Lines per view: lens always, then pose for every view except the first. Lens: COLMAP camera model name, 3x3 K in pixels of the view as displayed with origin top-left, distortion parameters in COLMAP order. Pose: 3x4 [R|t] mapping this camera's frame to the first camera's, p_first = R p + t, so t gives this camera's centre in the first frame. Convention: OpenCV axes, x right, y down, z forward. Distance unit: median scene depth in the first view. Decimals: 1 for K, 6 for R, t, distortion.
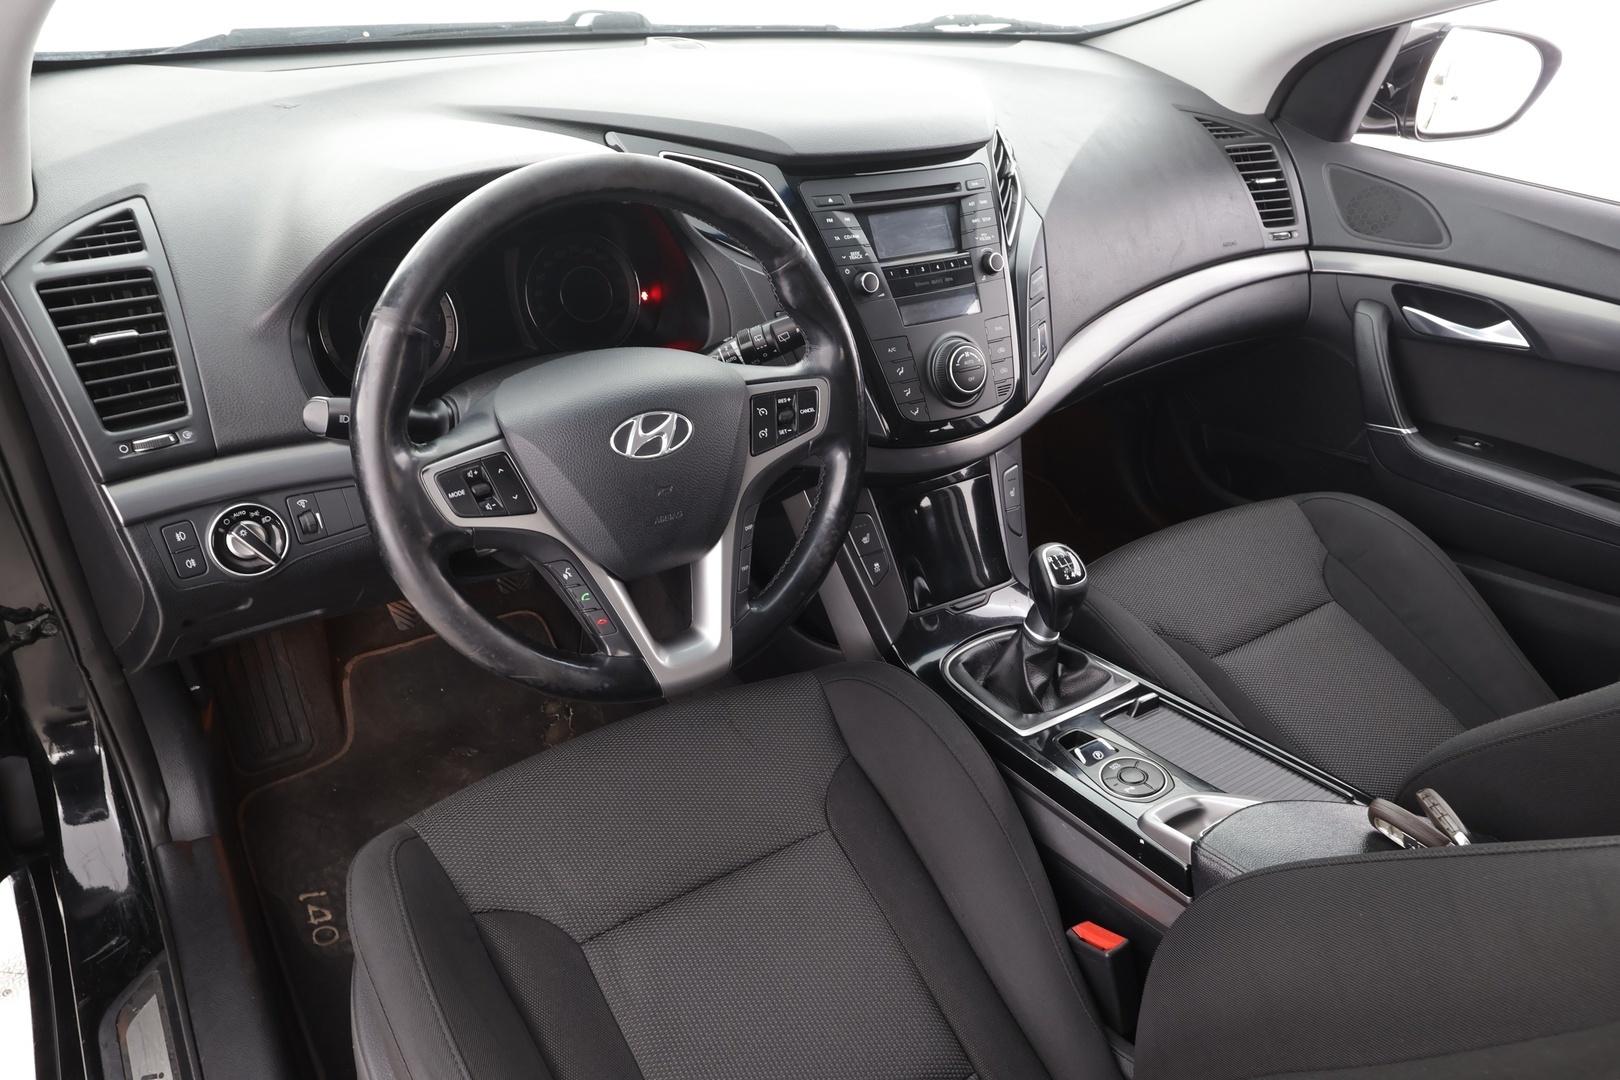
lens RADIAL K [[1101.9, 0, 810.0], [0, 1101.9, 540.0], [0, 0, 1]] dist [0.007414, 0.000825]
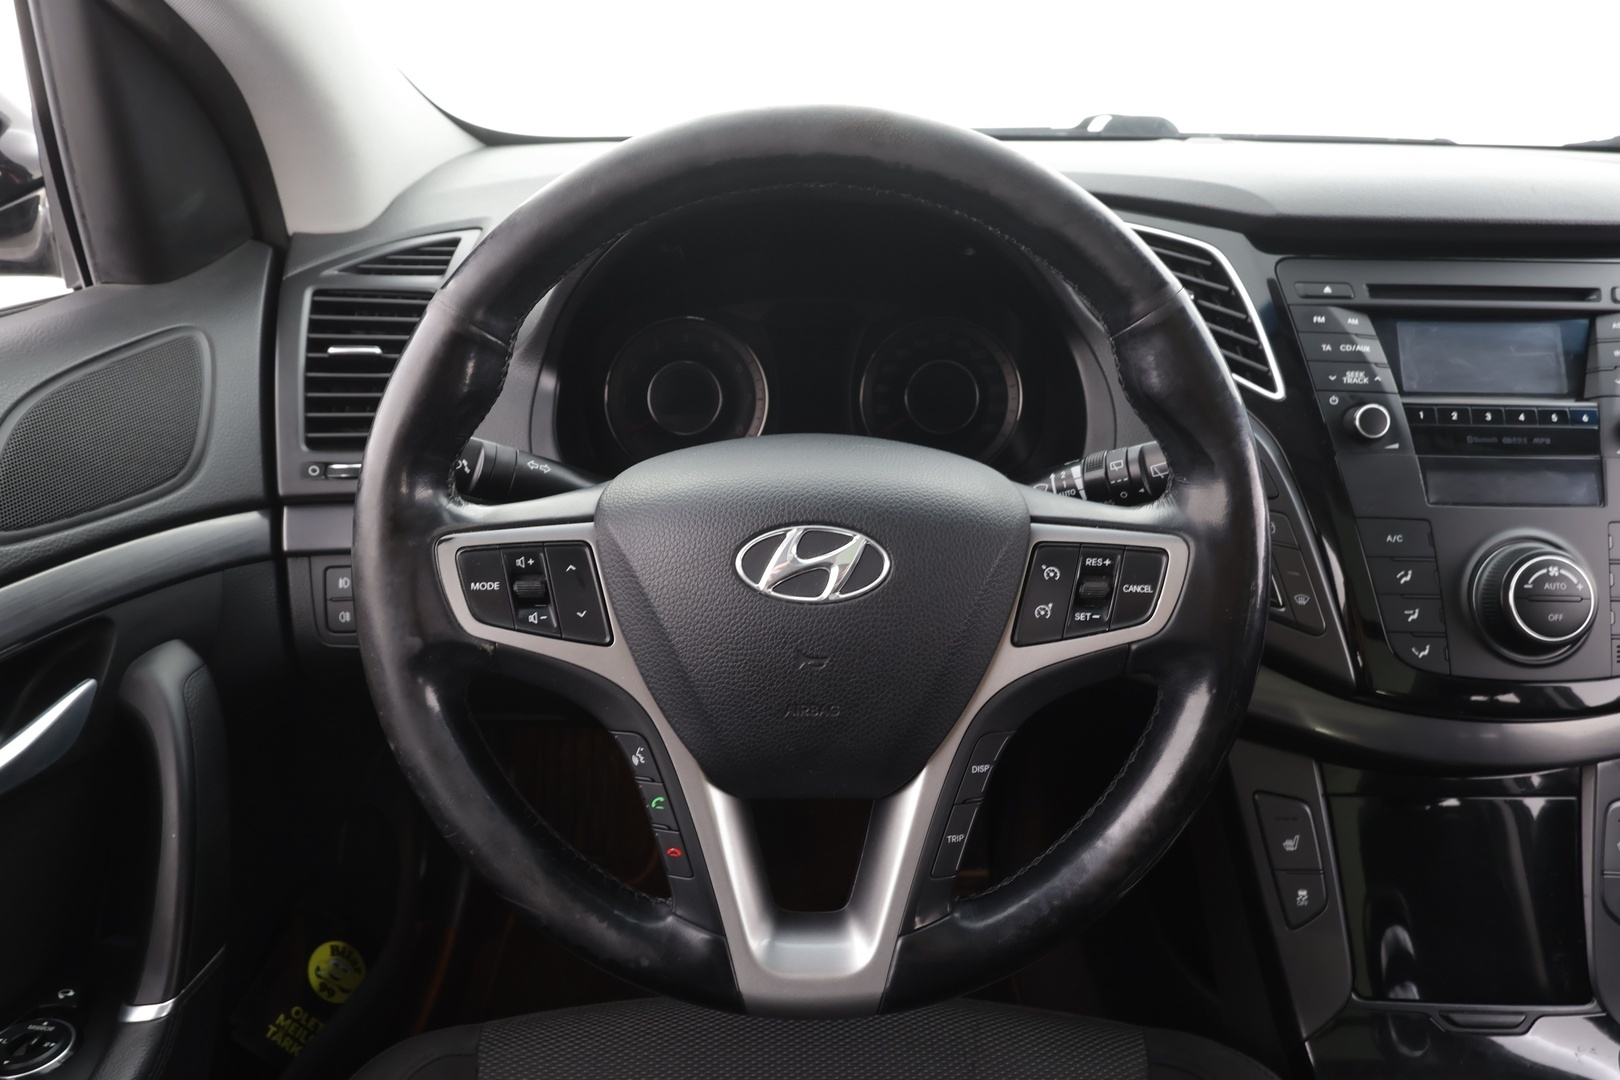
lens RADIAL K [[999.1, 0, 810.0], [0, 999.1, 540.0], [0, 0, 1]] dist [0.002120, -0.001057]
pose [[0.830991, 0.170663, -0.529461, 0.097269], [-0.258578, 0.961207, -0.096009, -0.041198], [0.492536, 0.216690, 0.842884, 0.402900]]
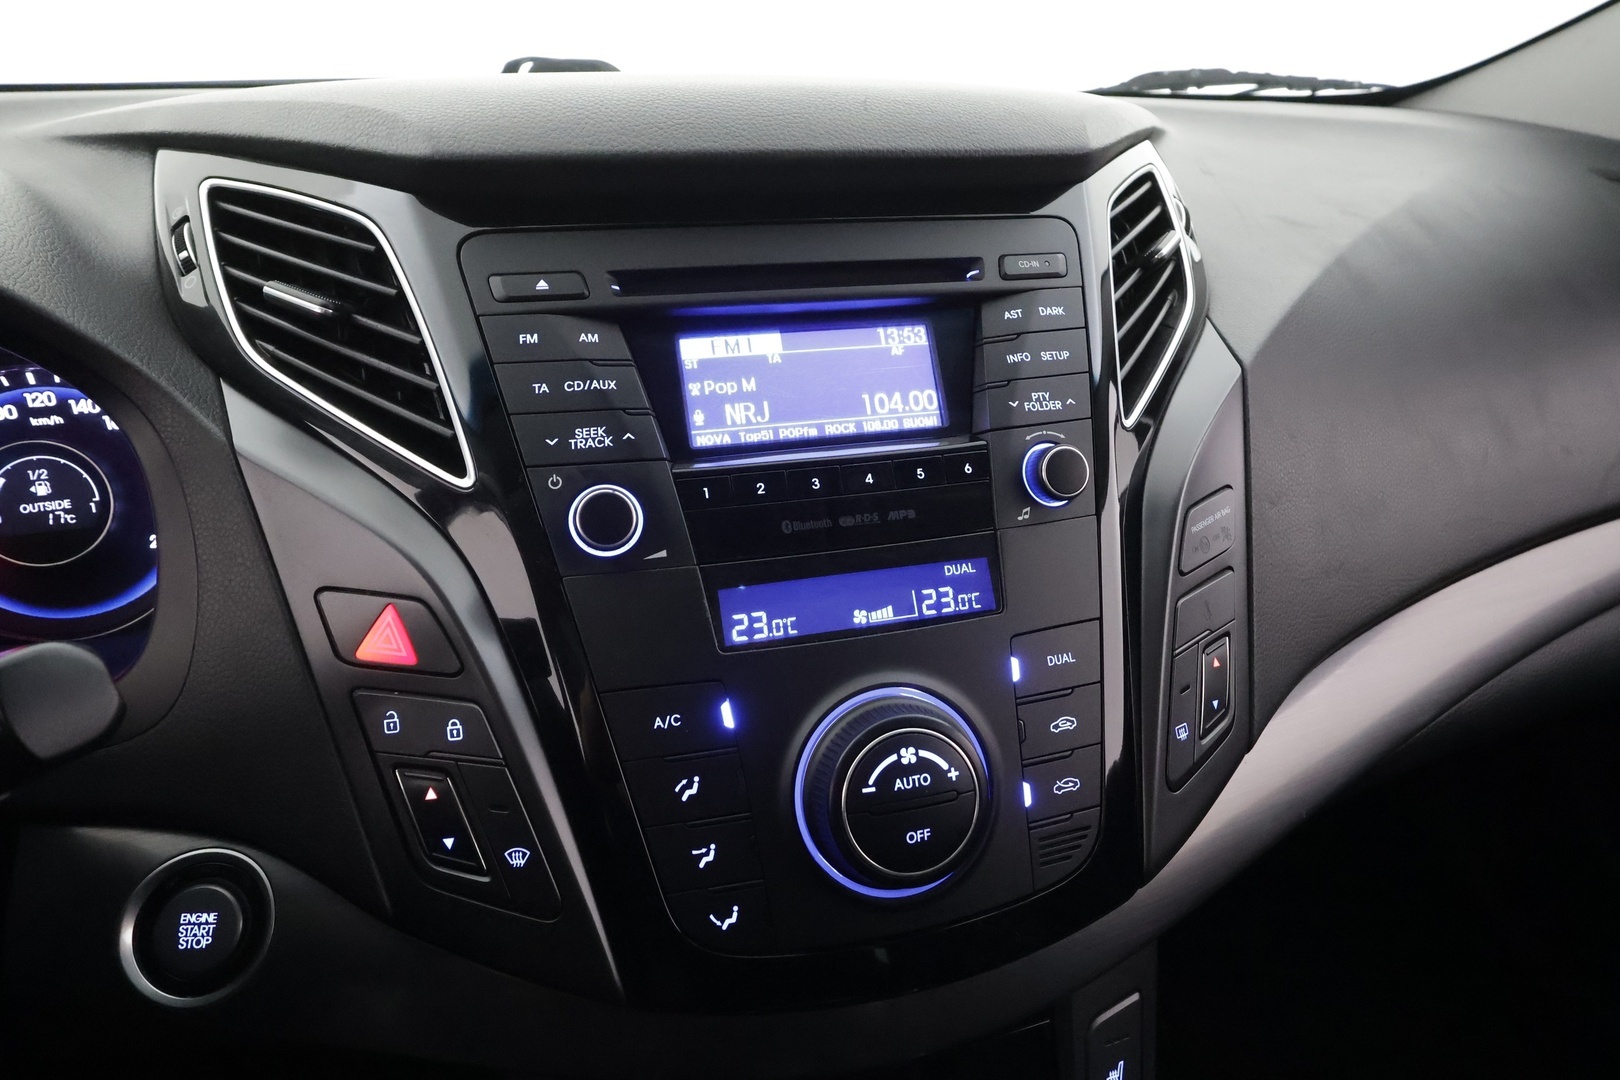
lens RADIAL K [[958.2, 0, 810.0], [0, 958.2, 540.0], [0, 0, 1]] dist [0.000562, 0.000727]
pose [[0.948886, 0.068660, -0.308059, 0.198493], [-0.111854, 0.985856, -0.124808, -0.194453], [0.295133, 0.152886, 0.943145, 0.733523]]
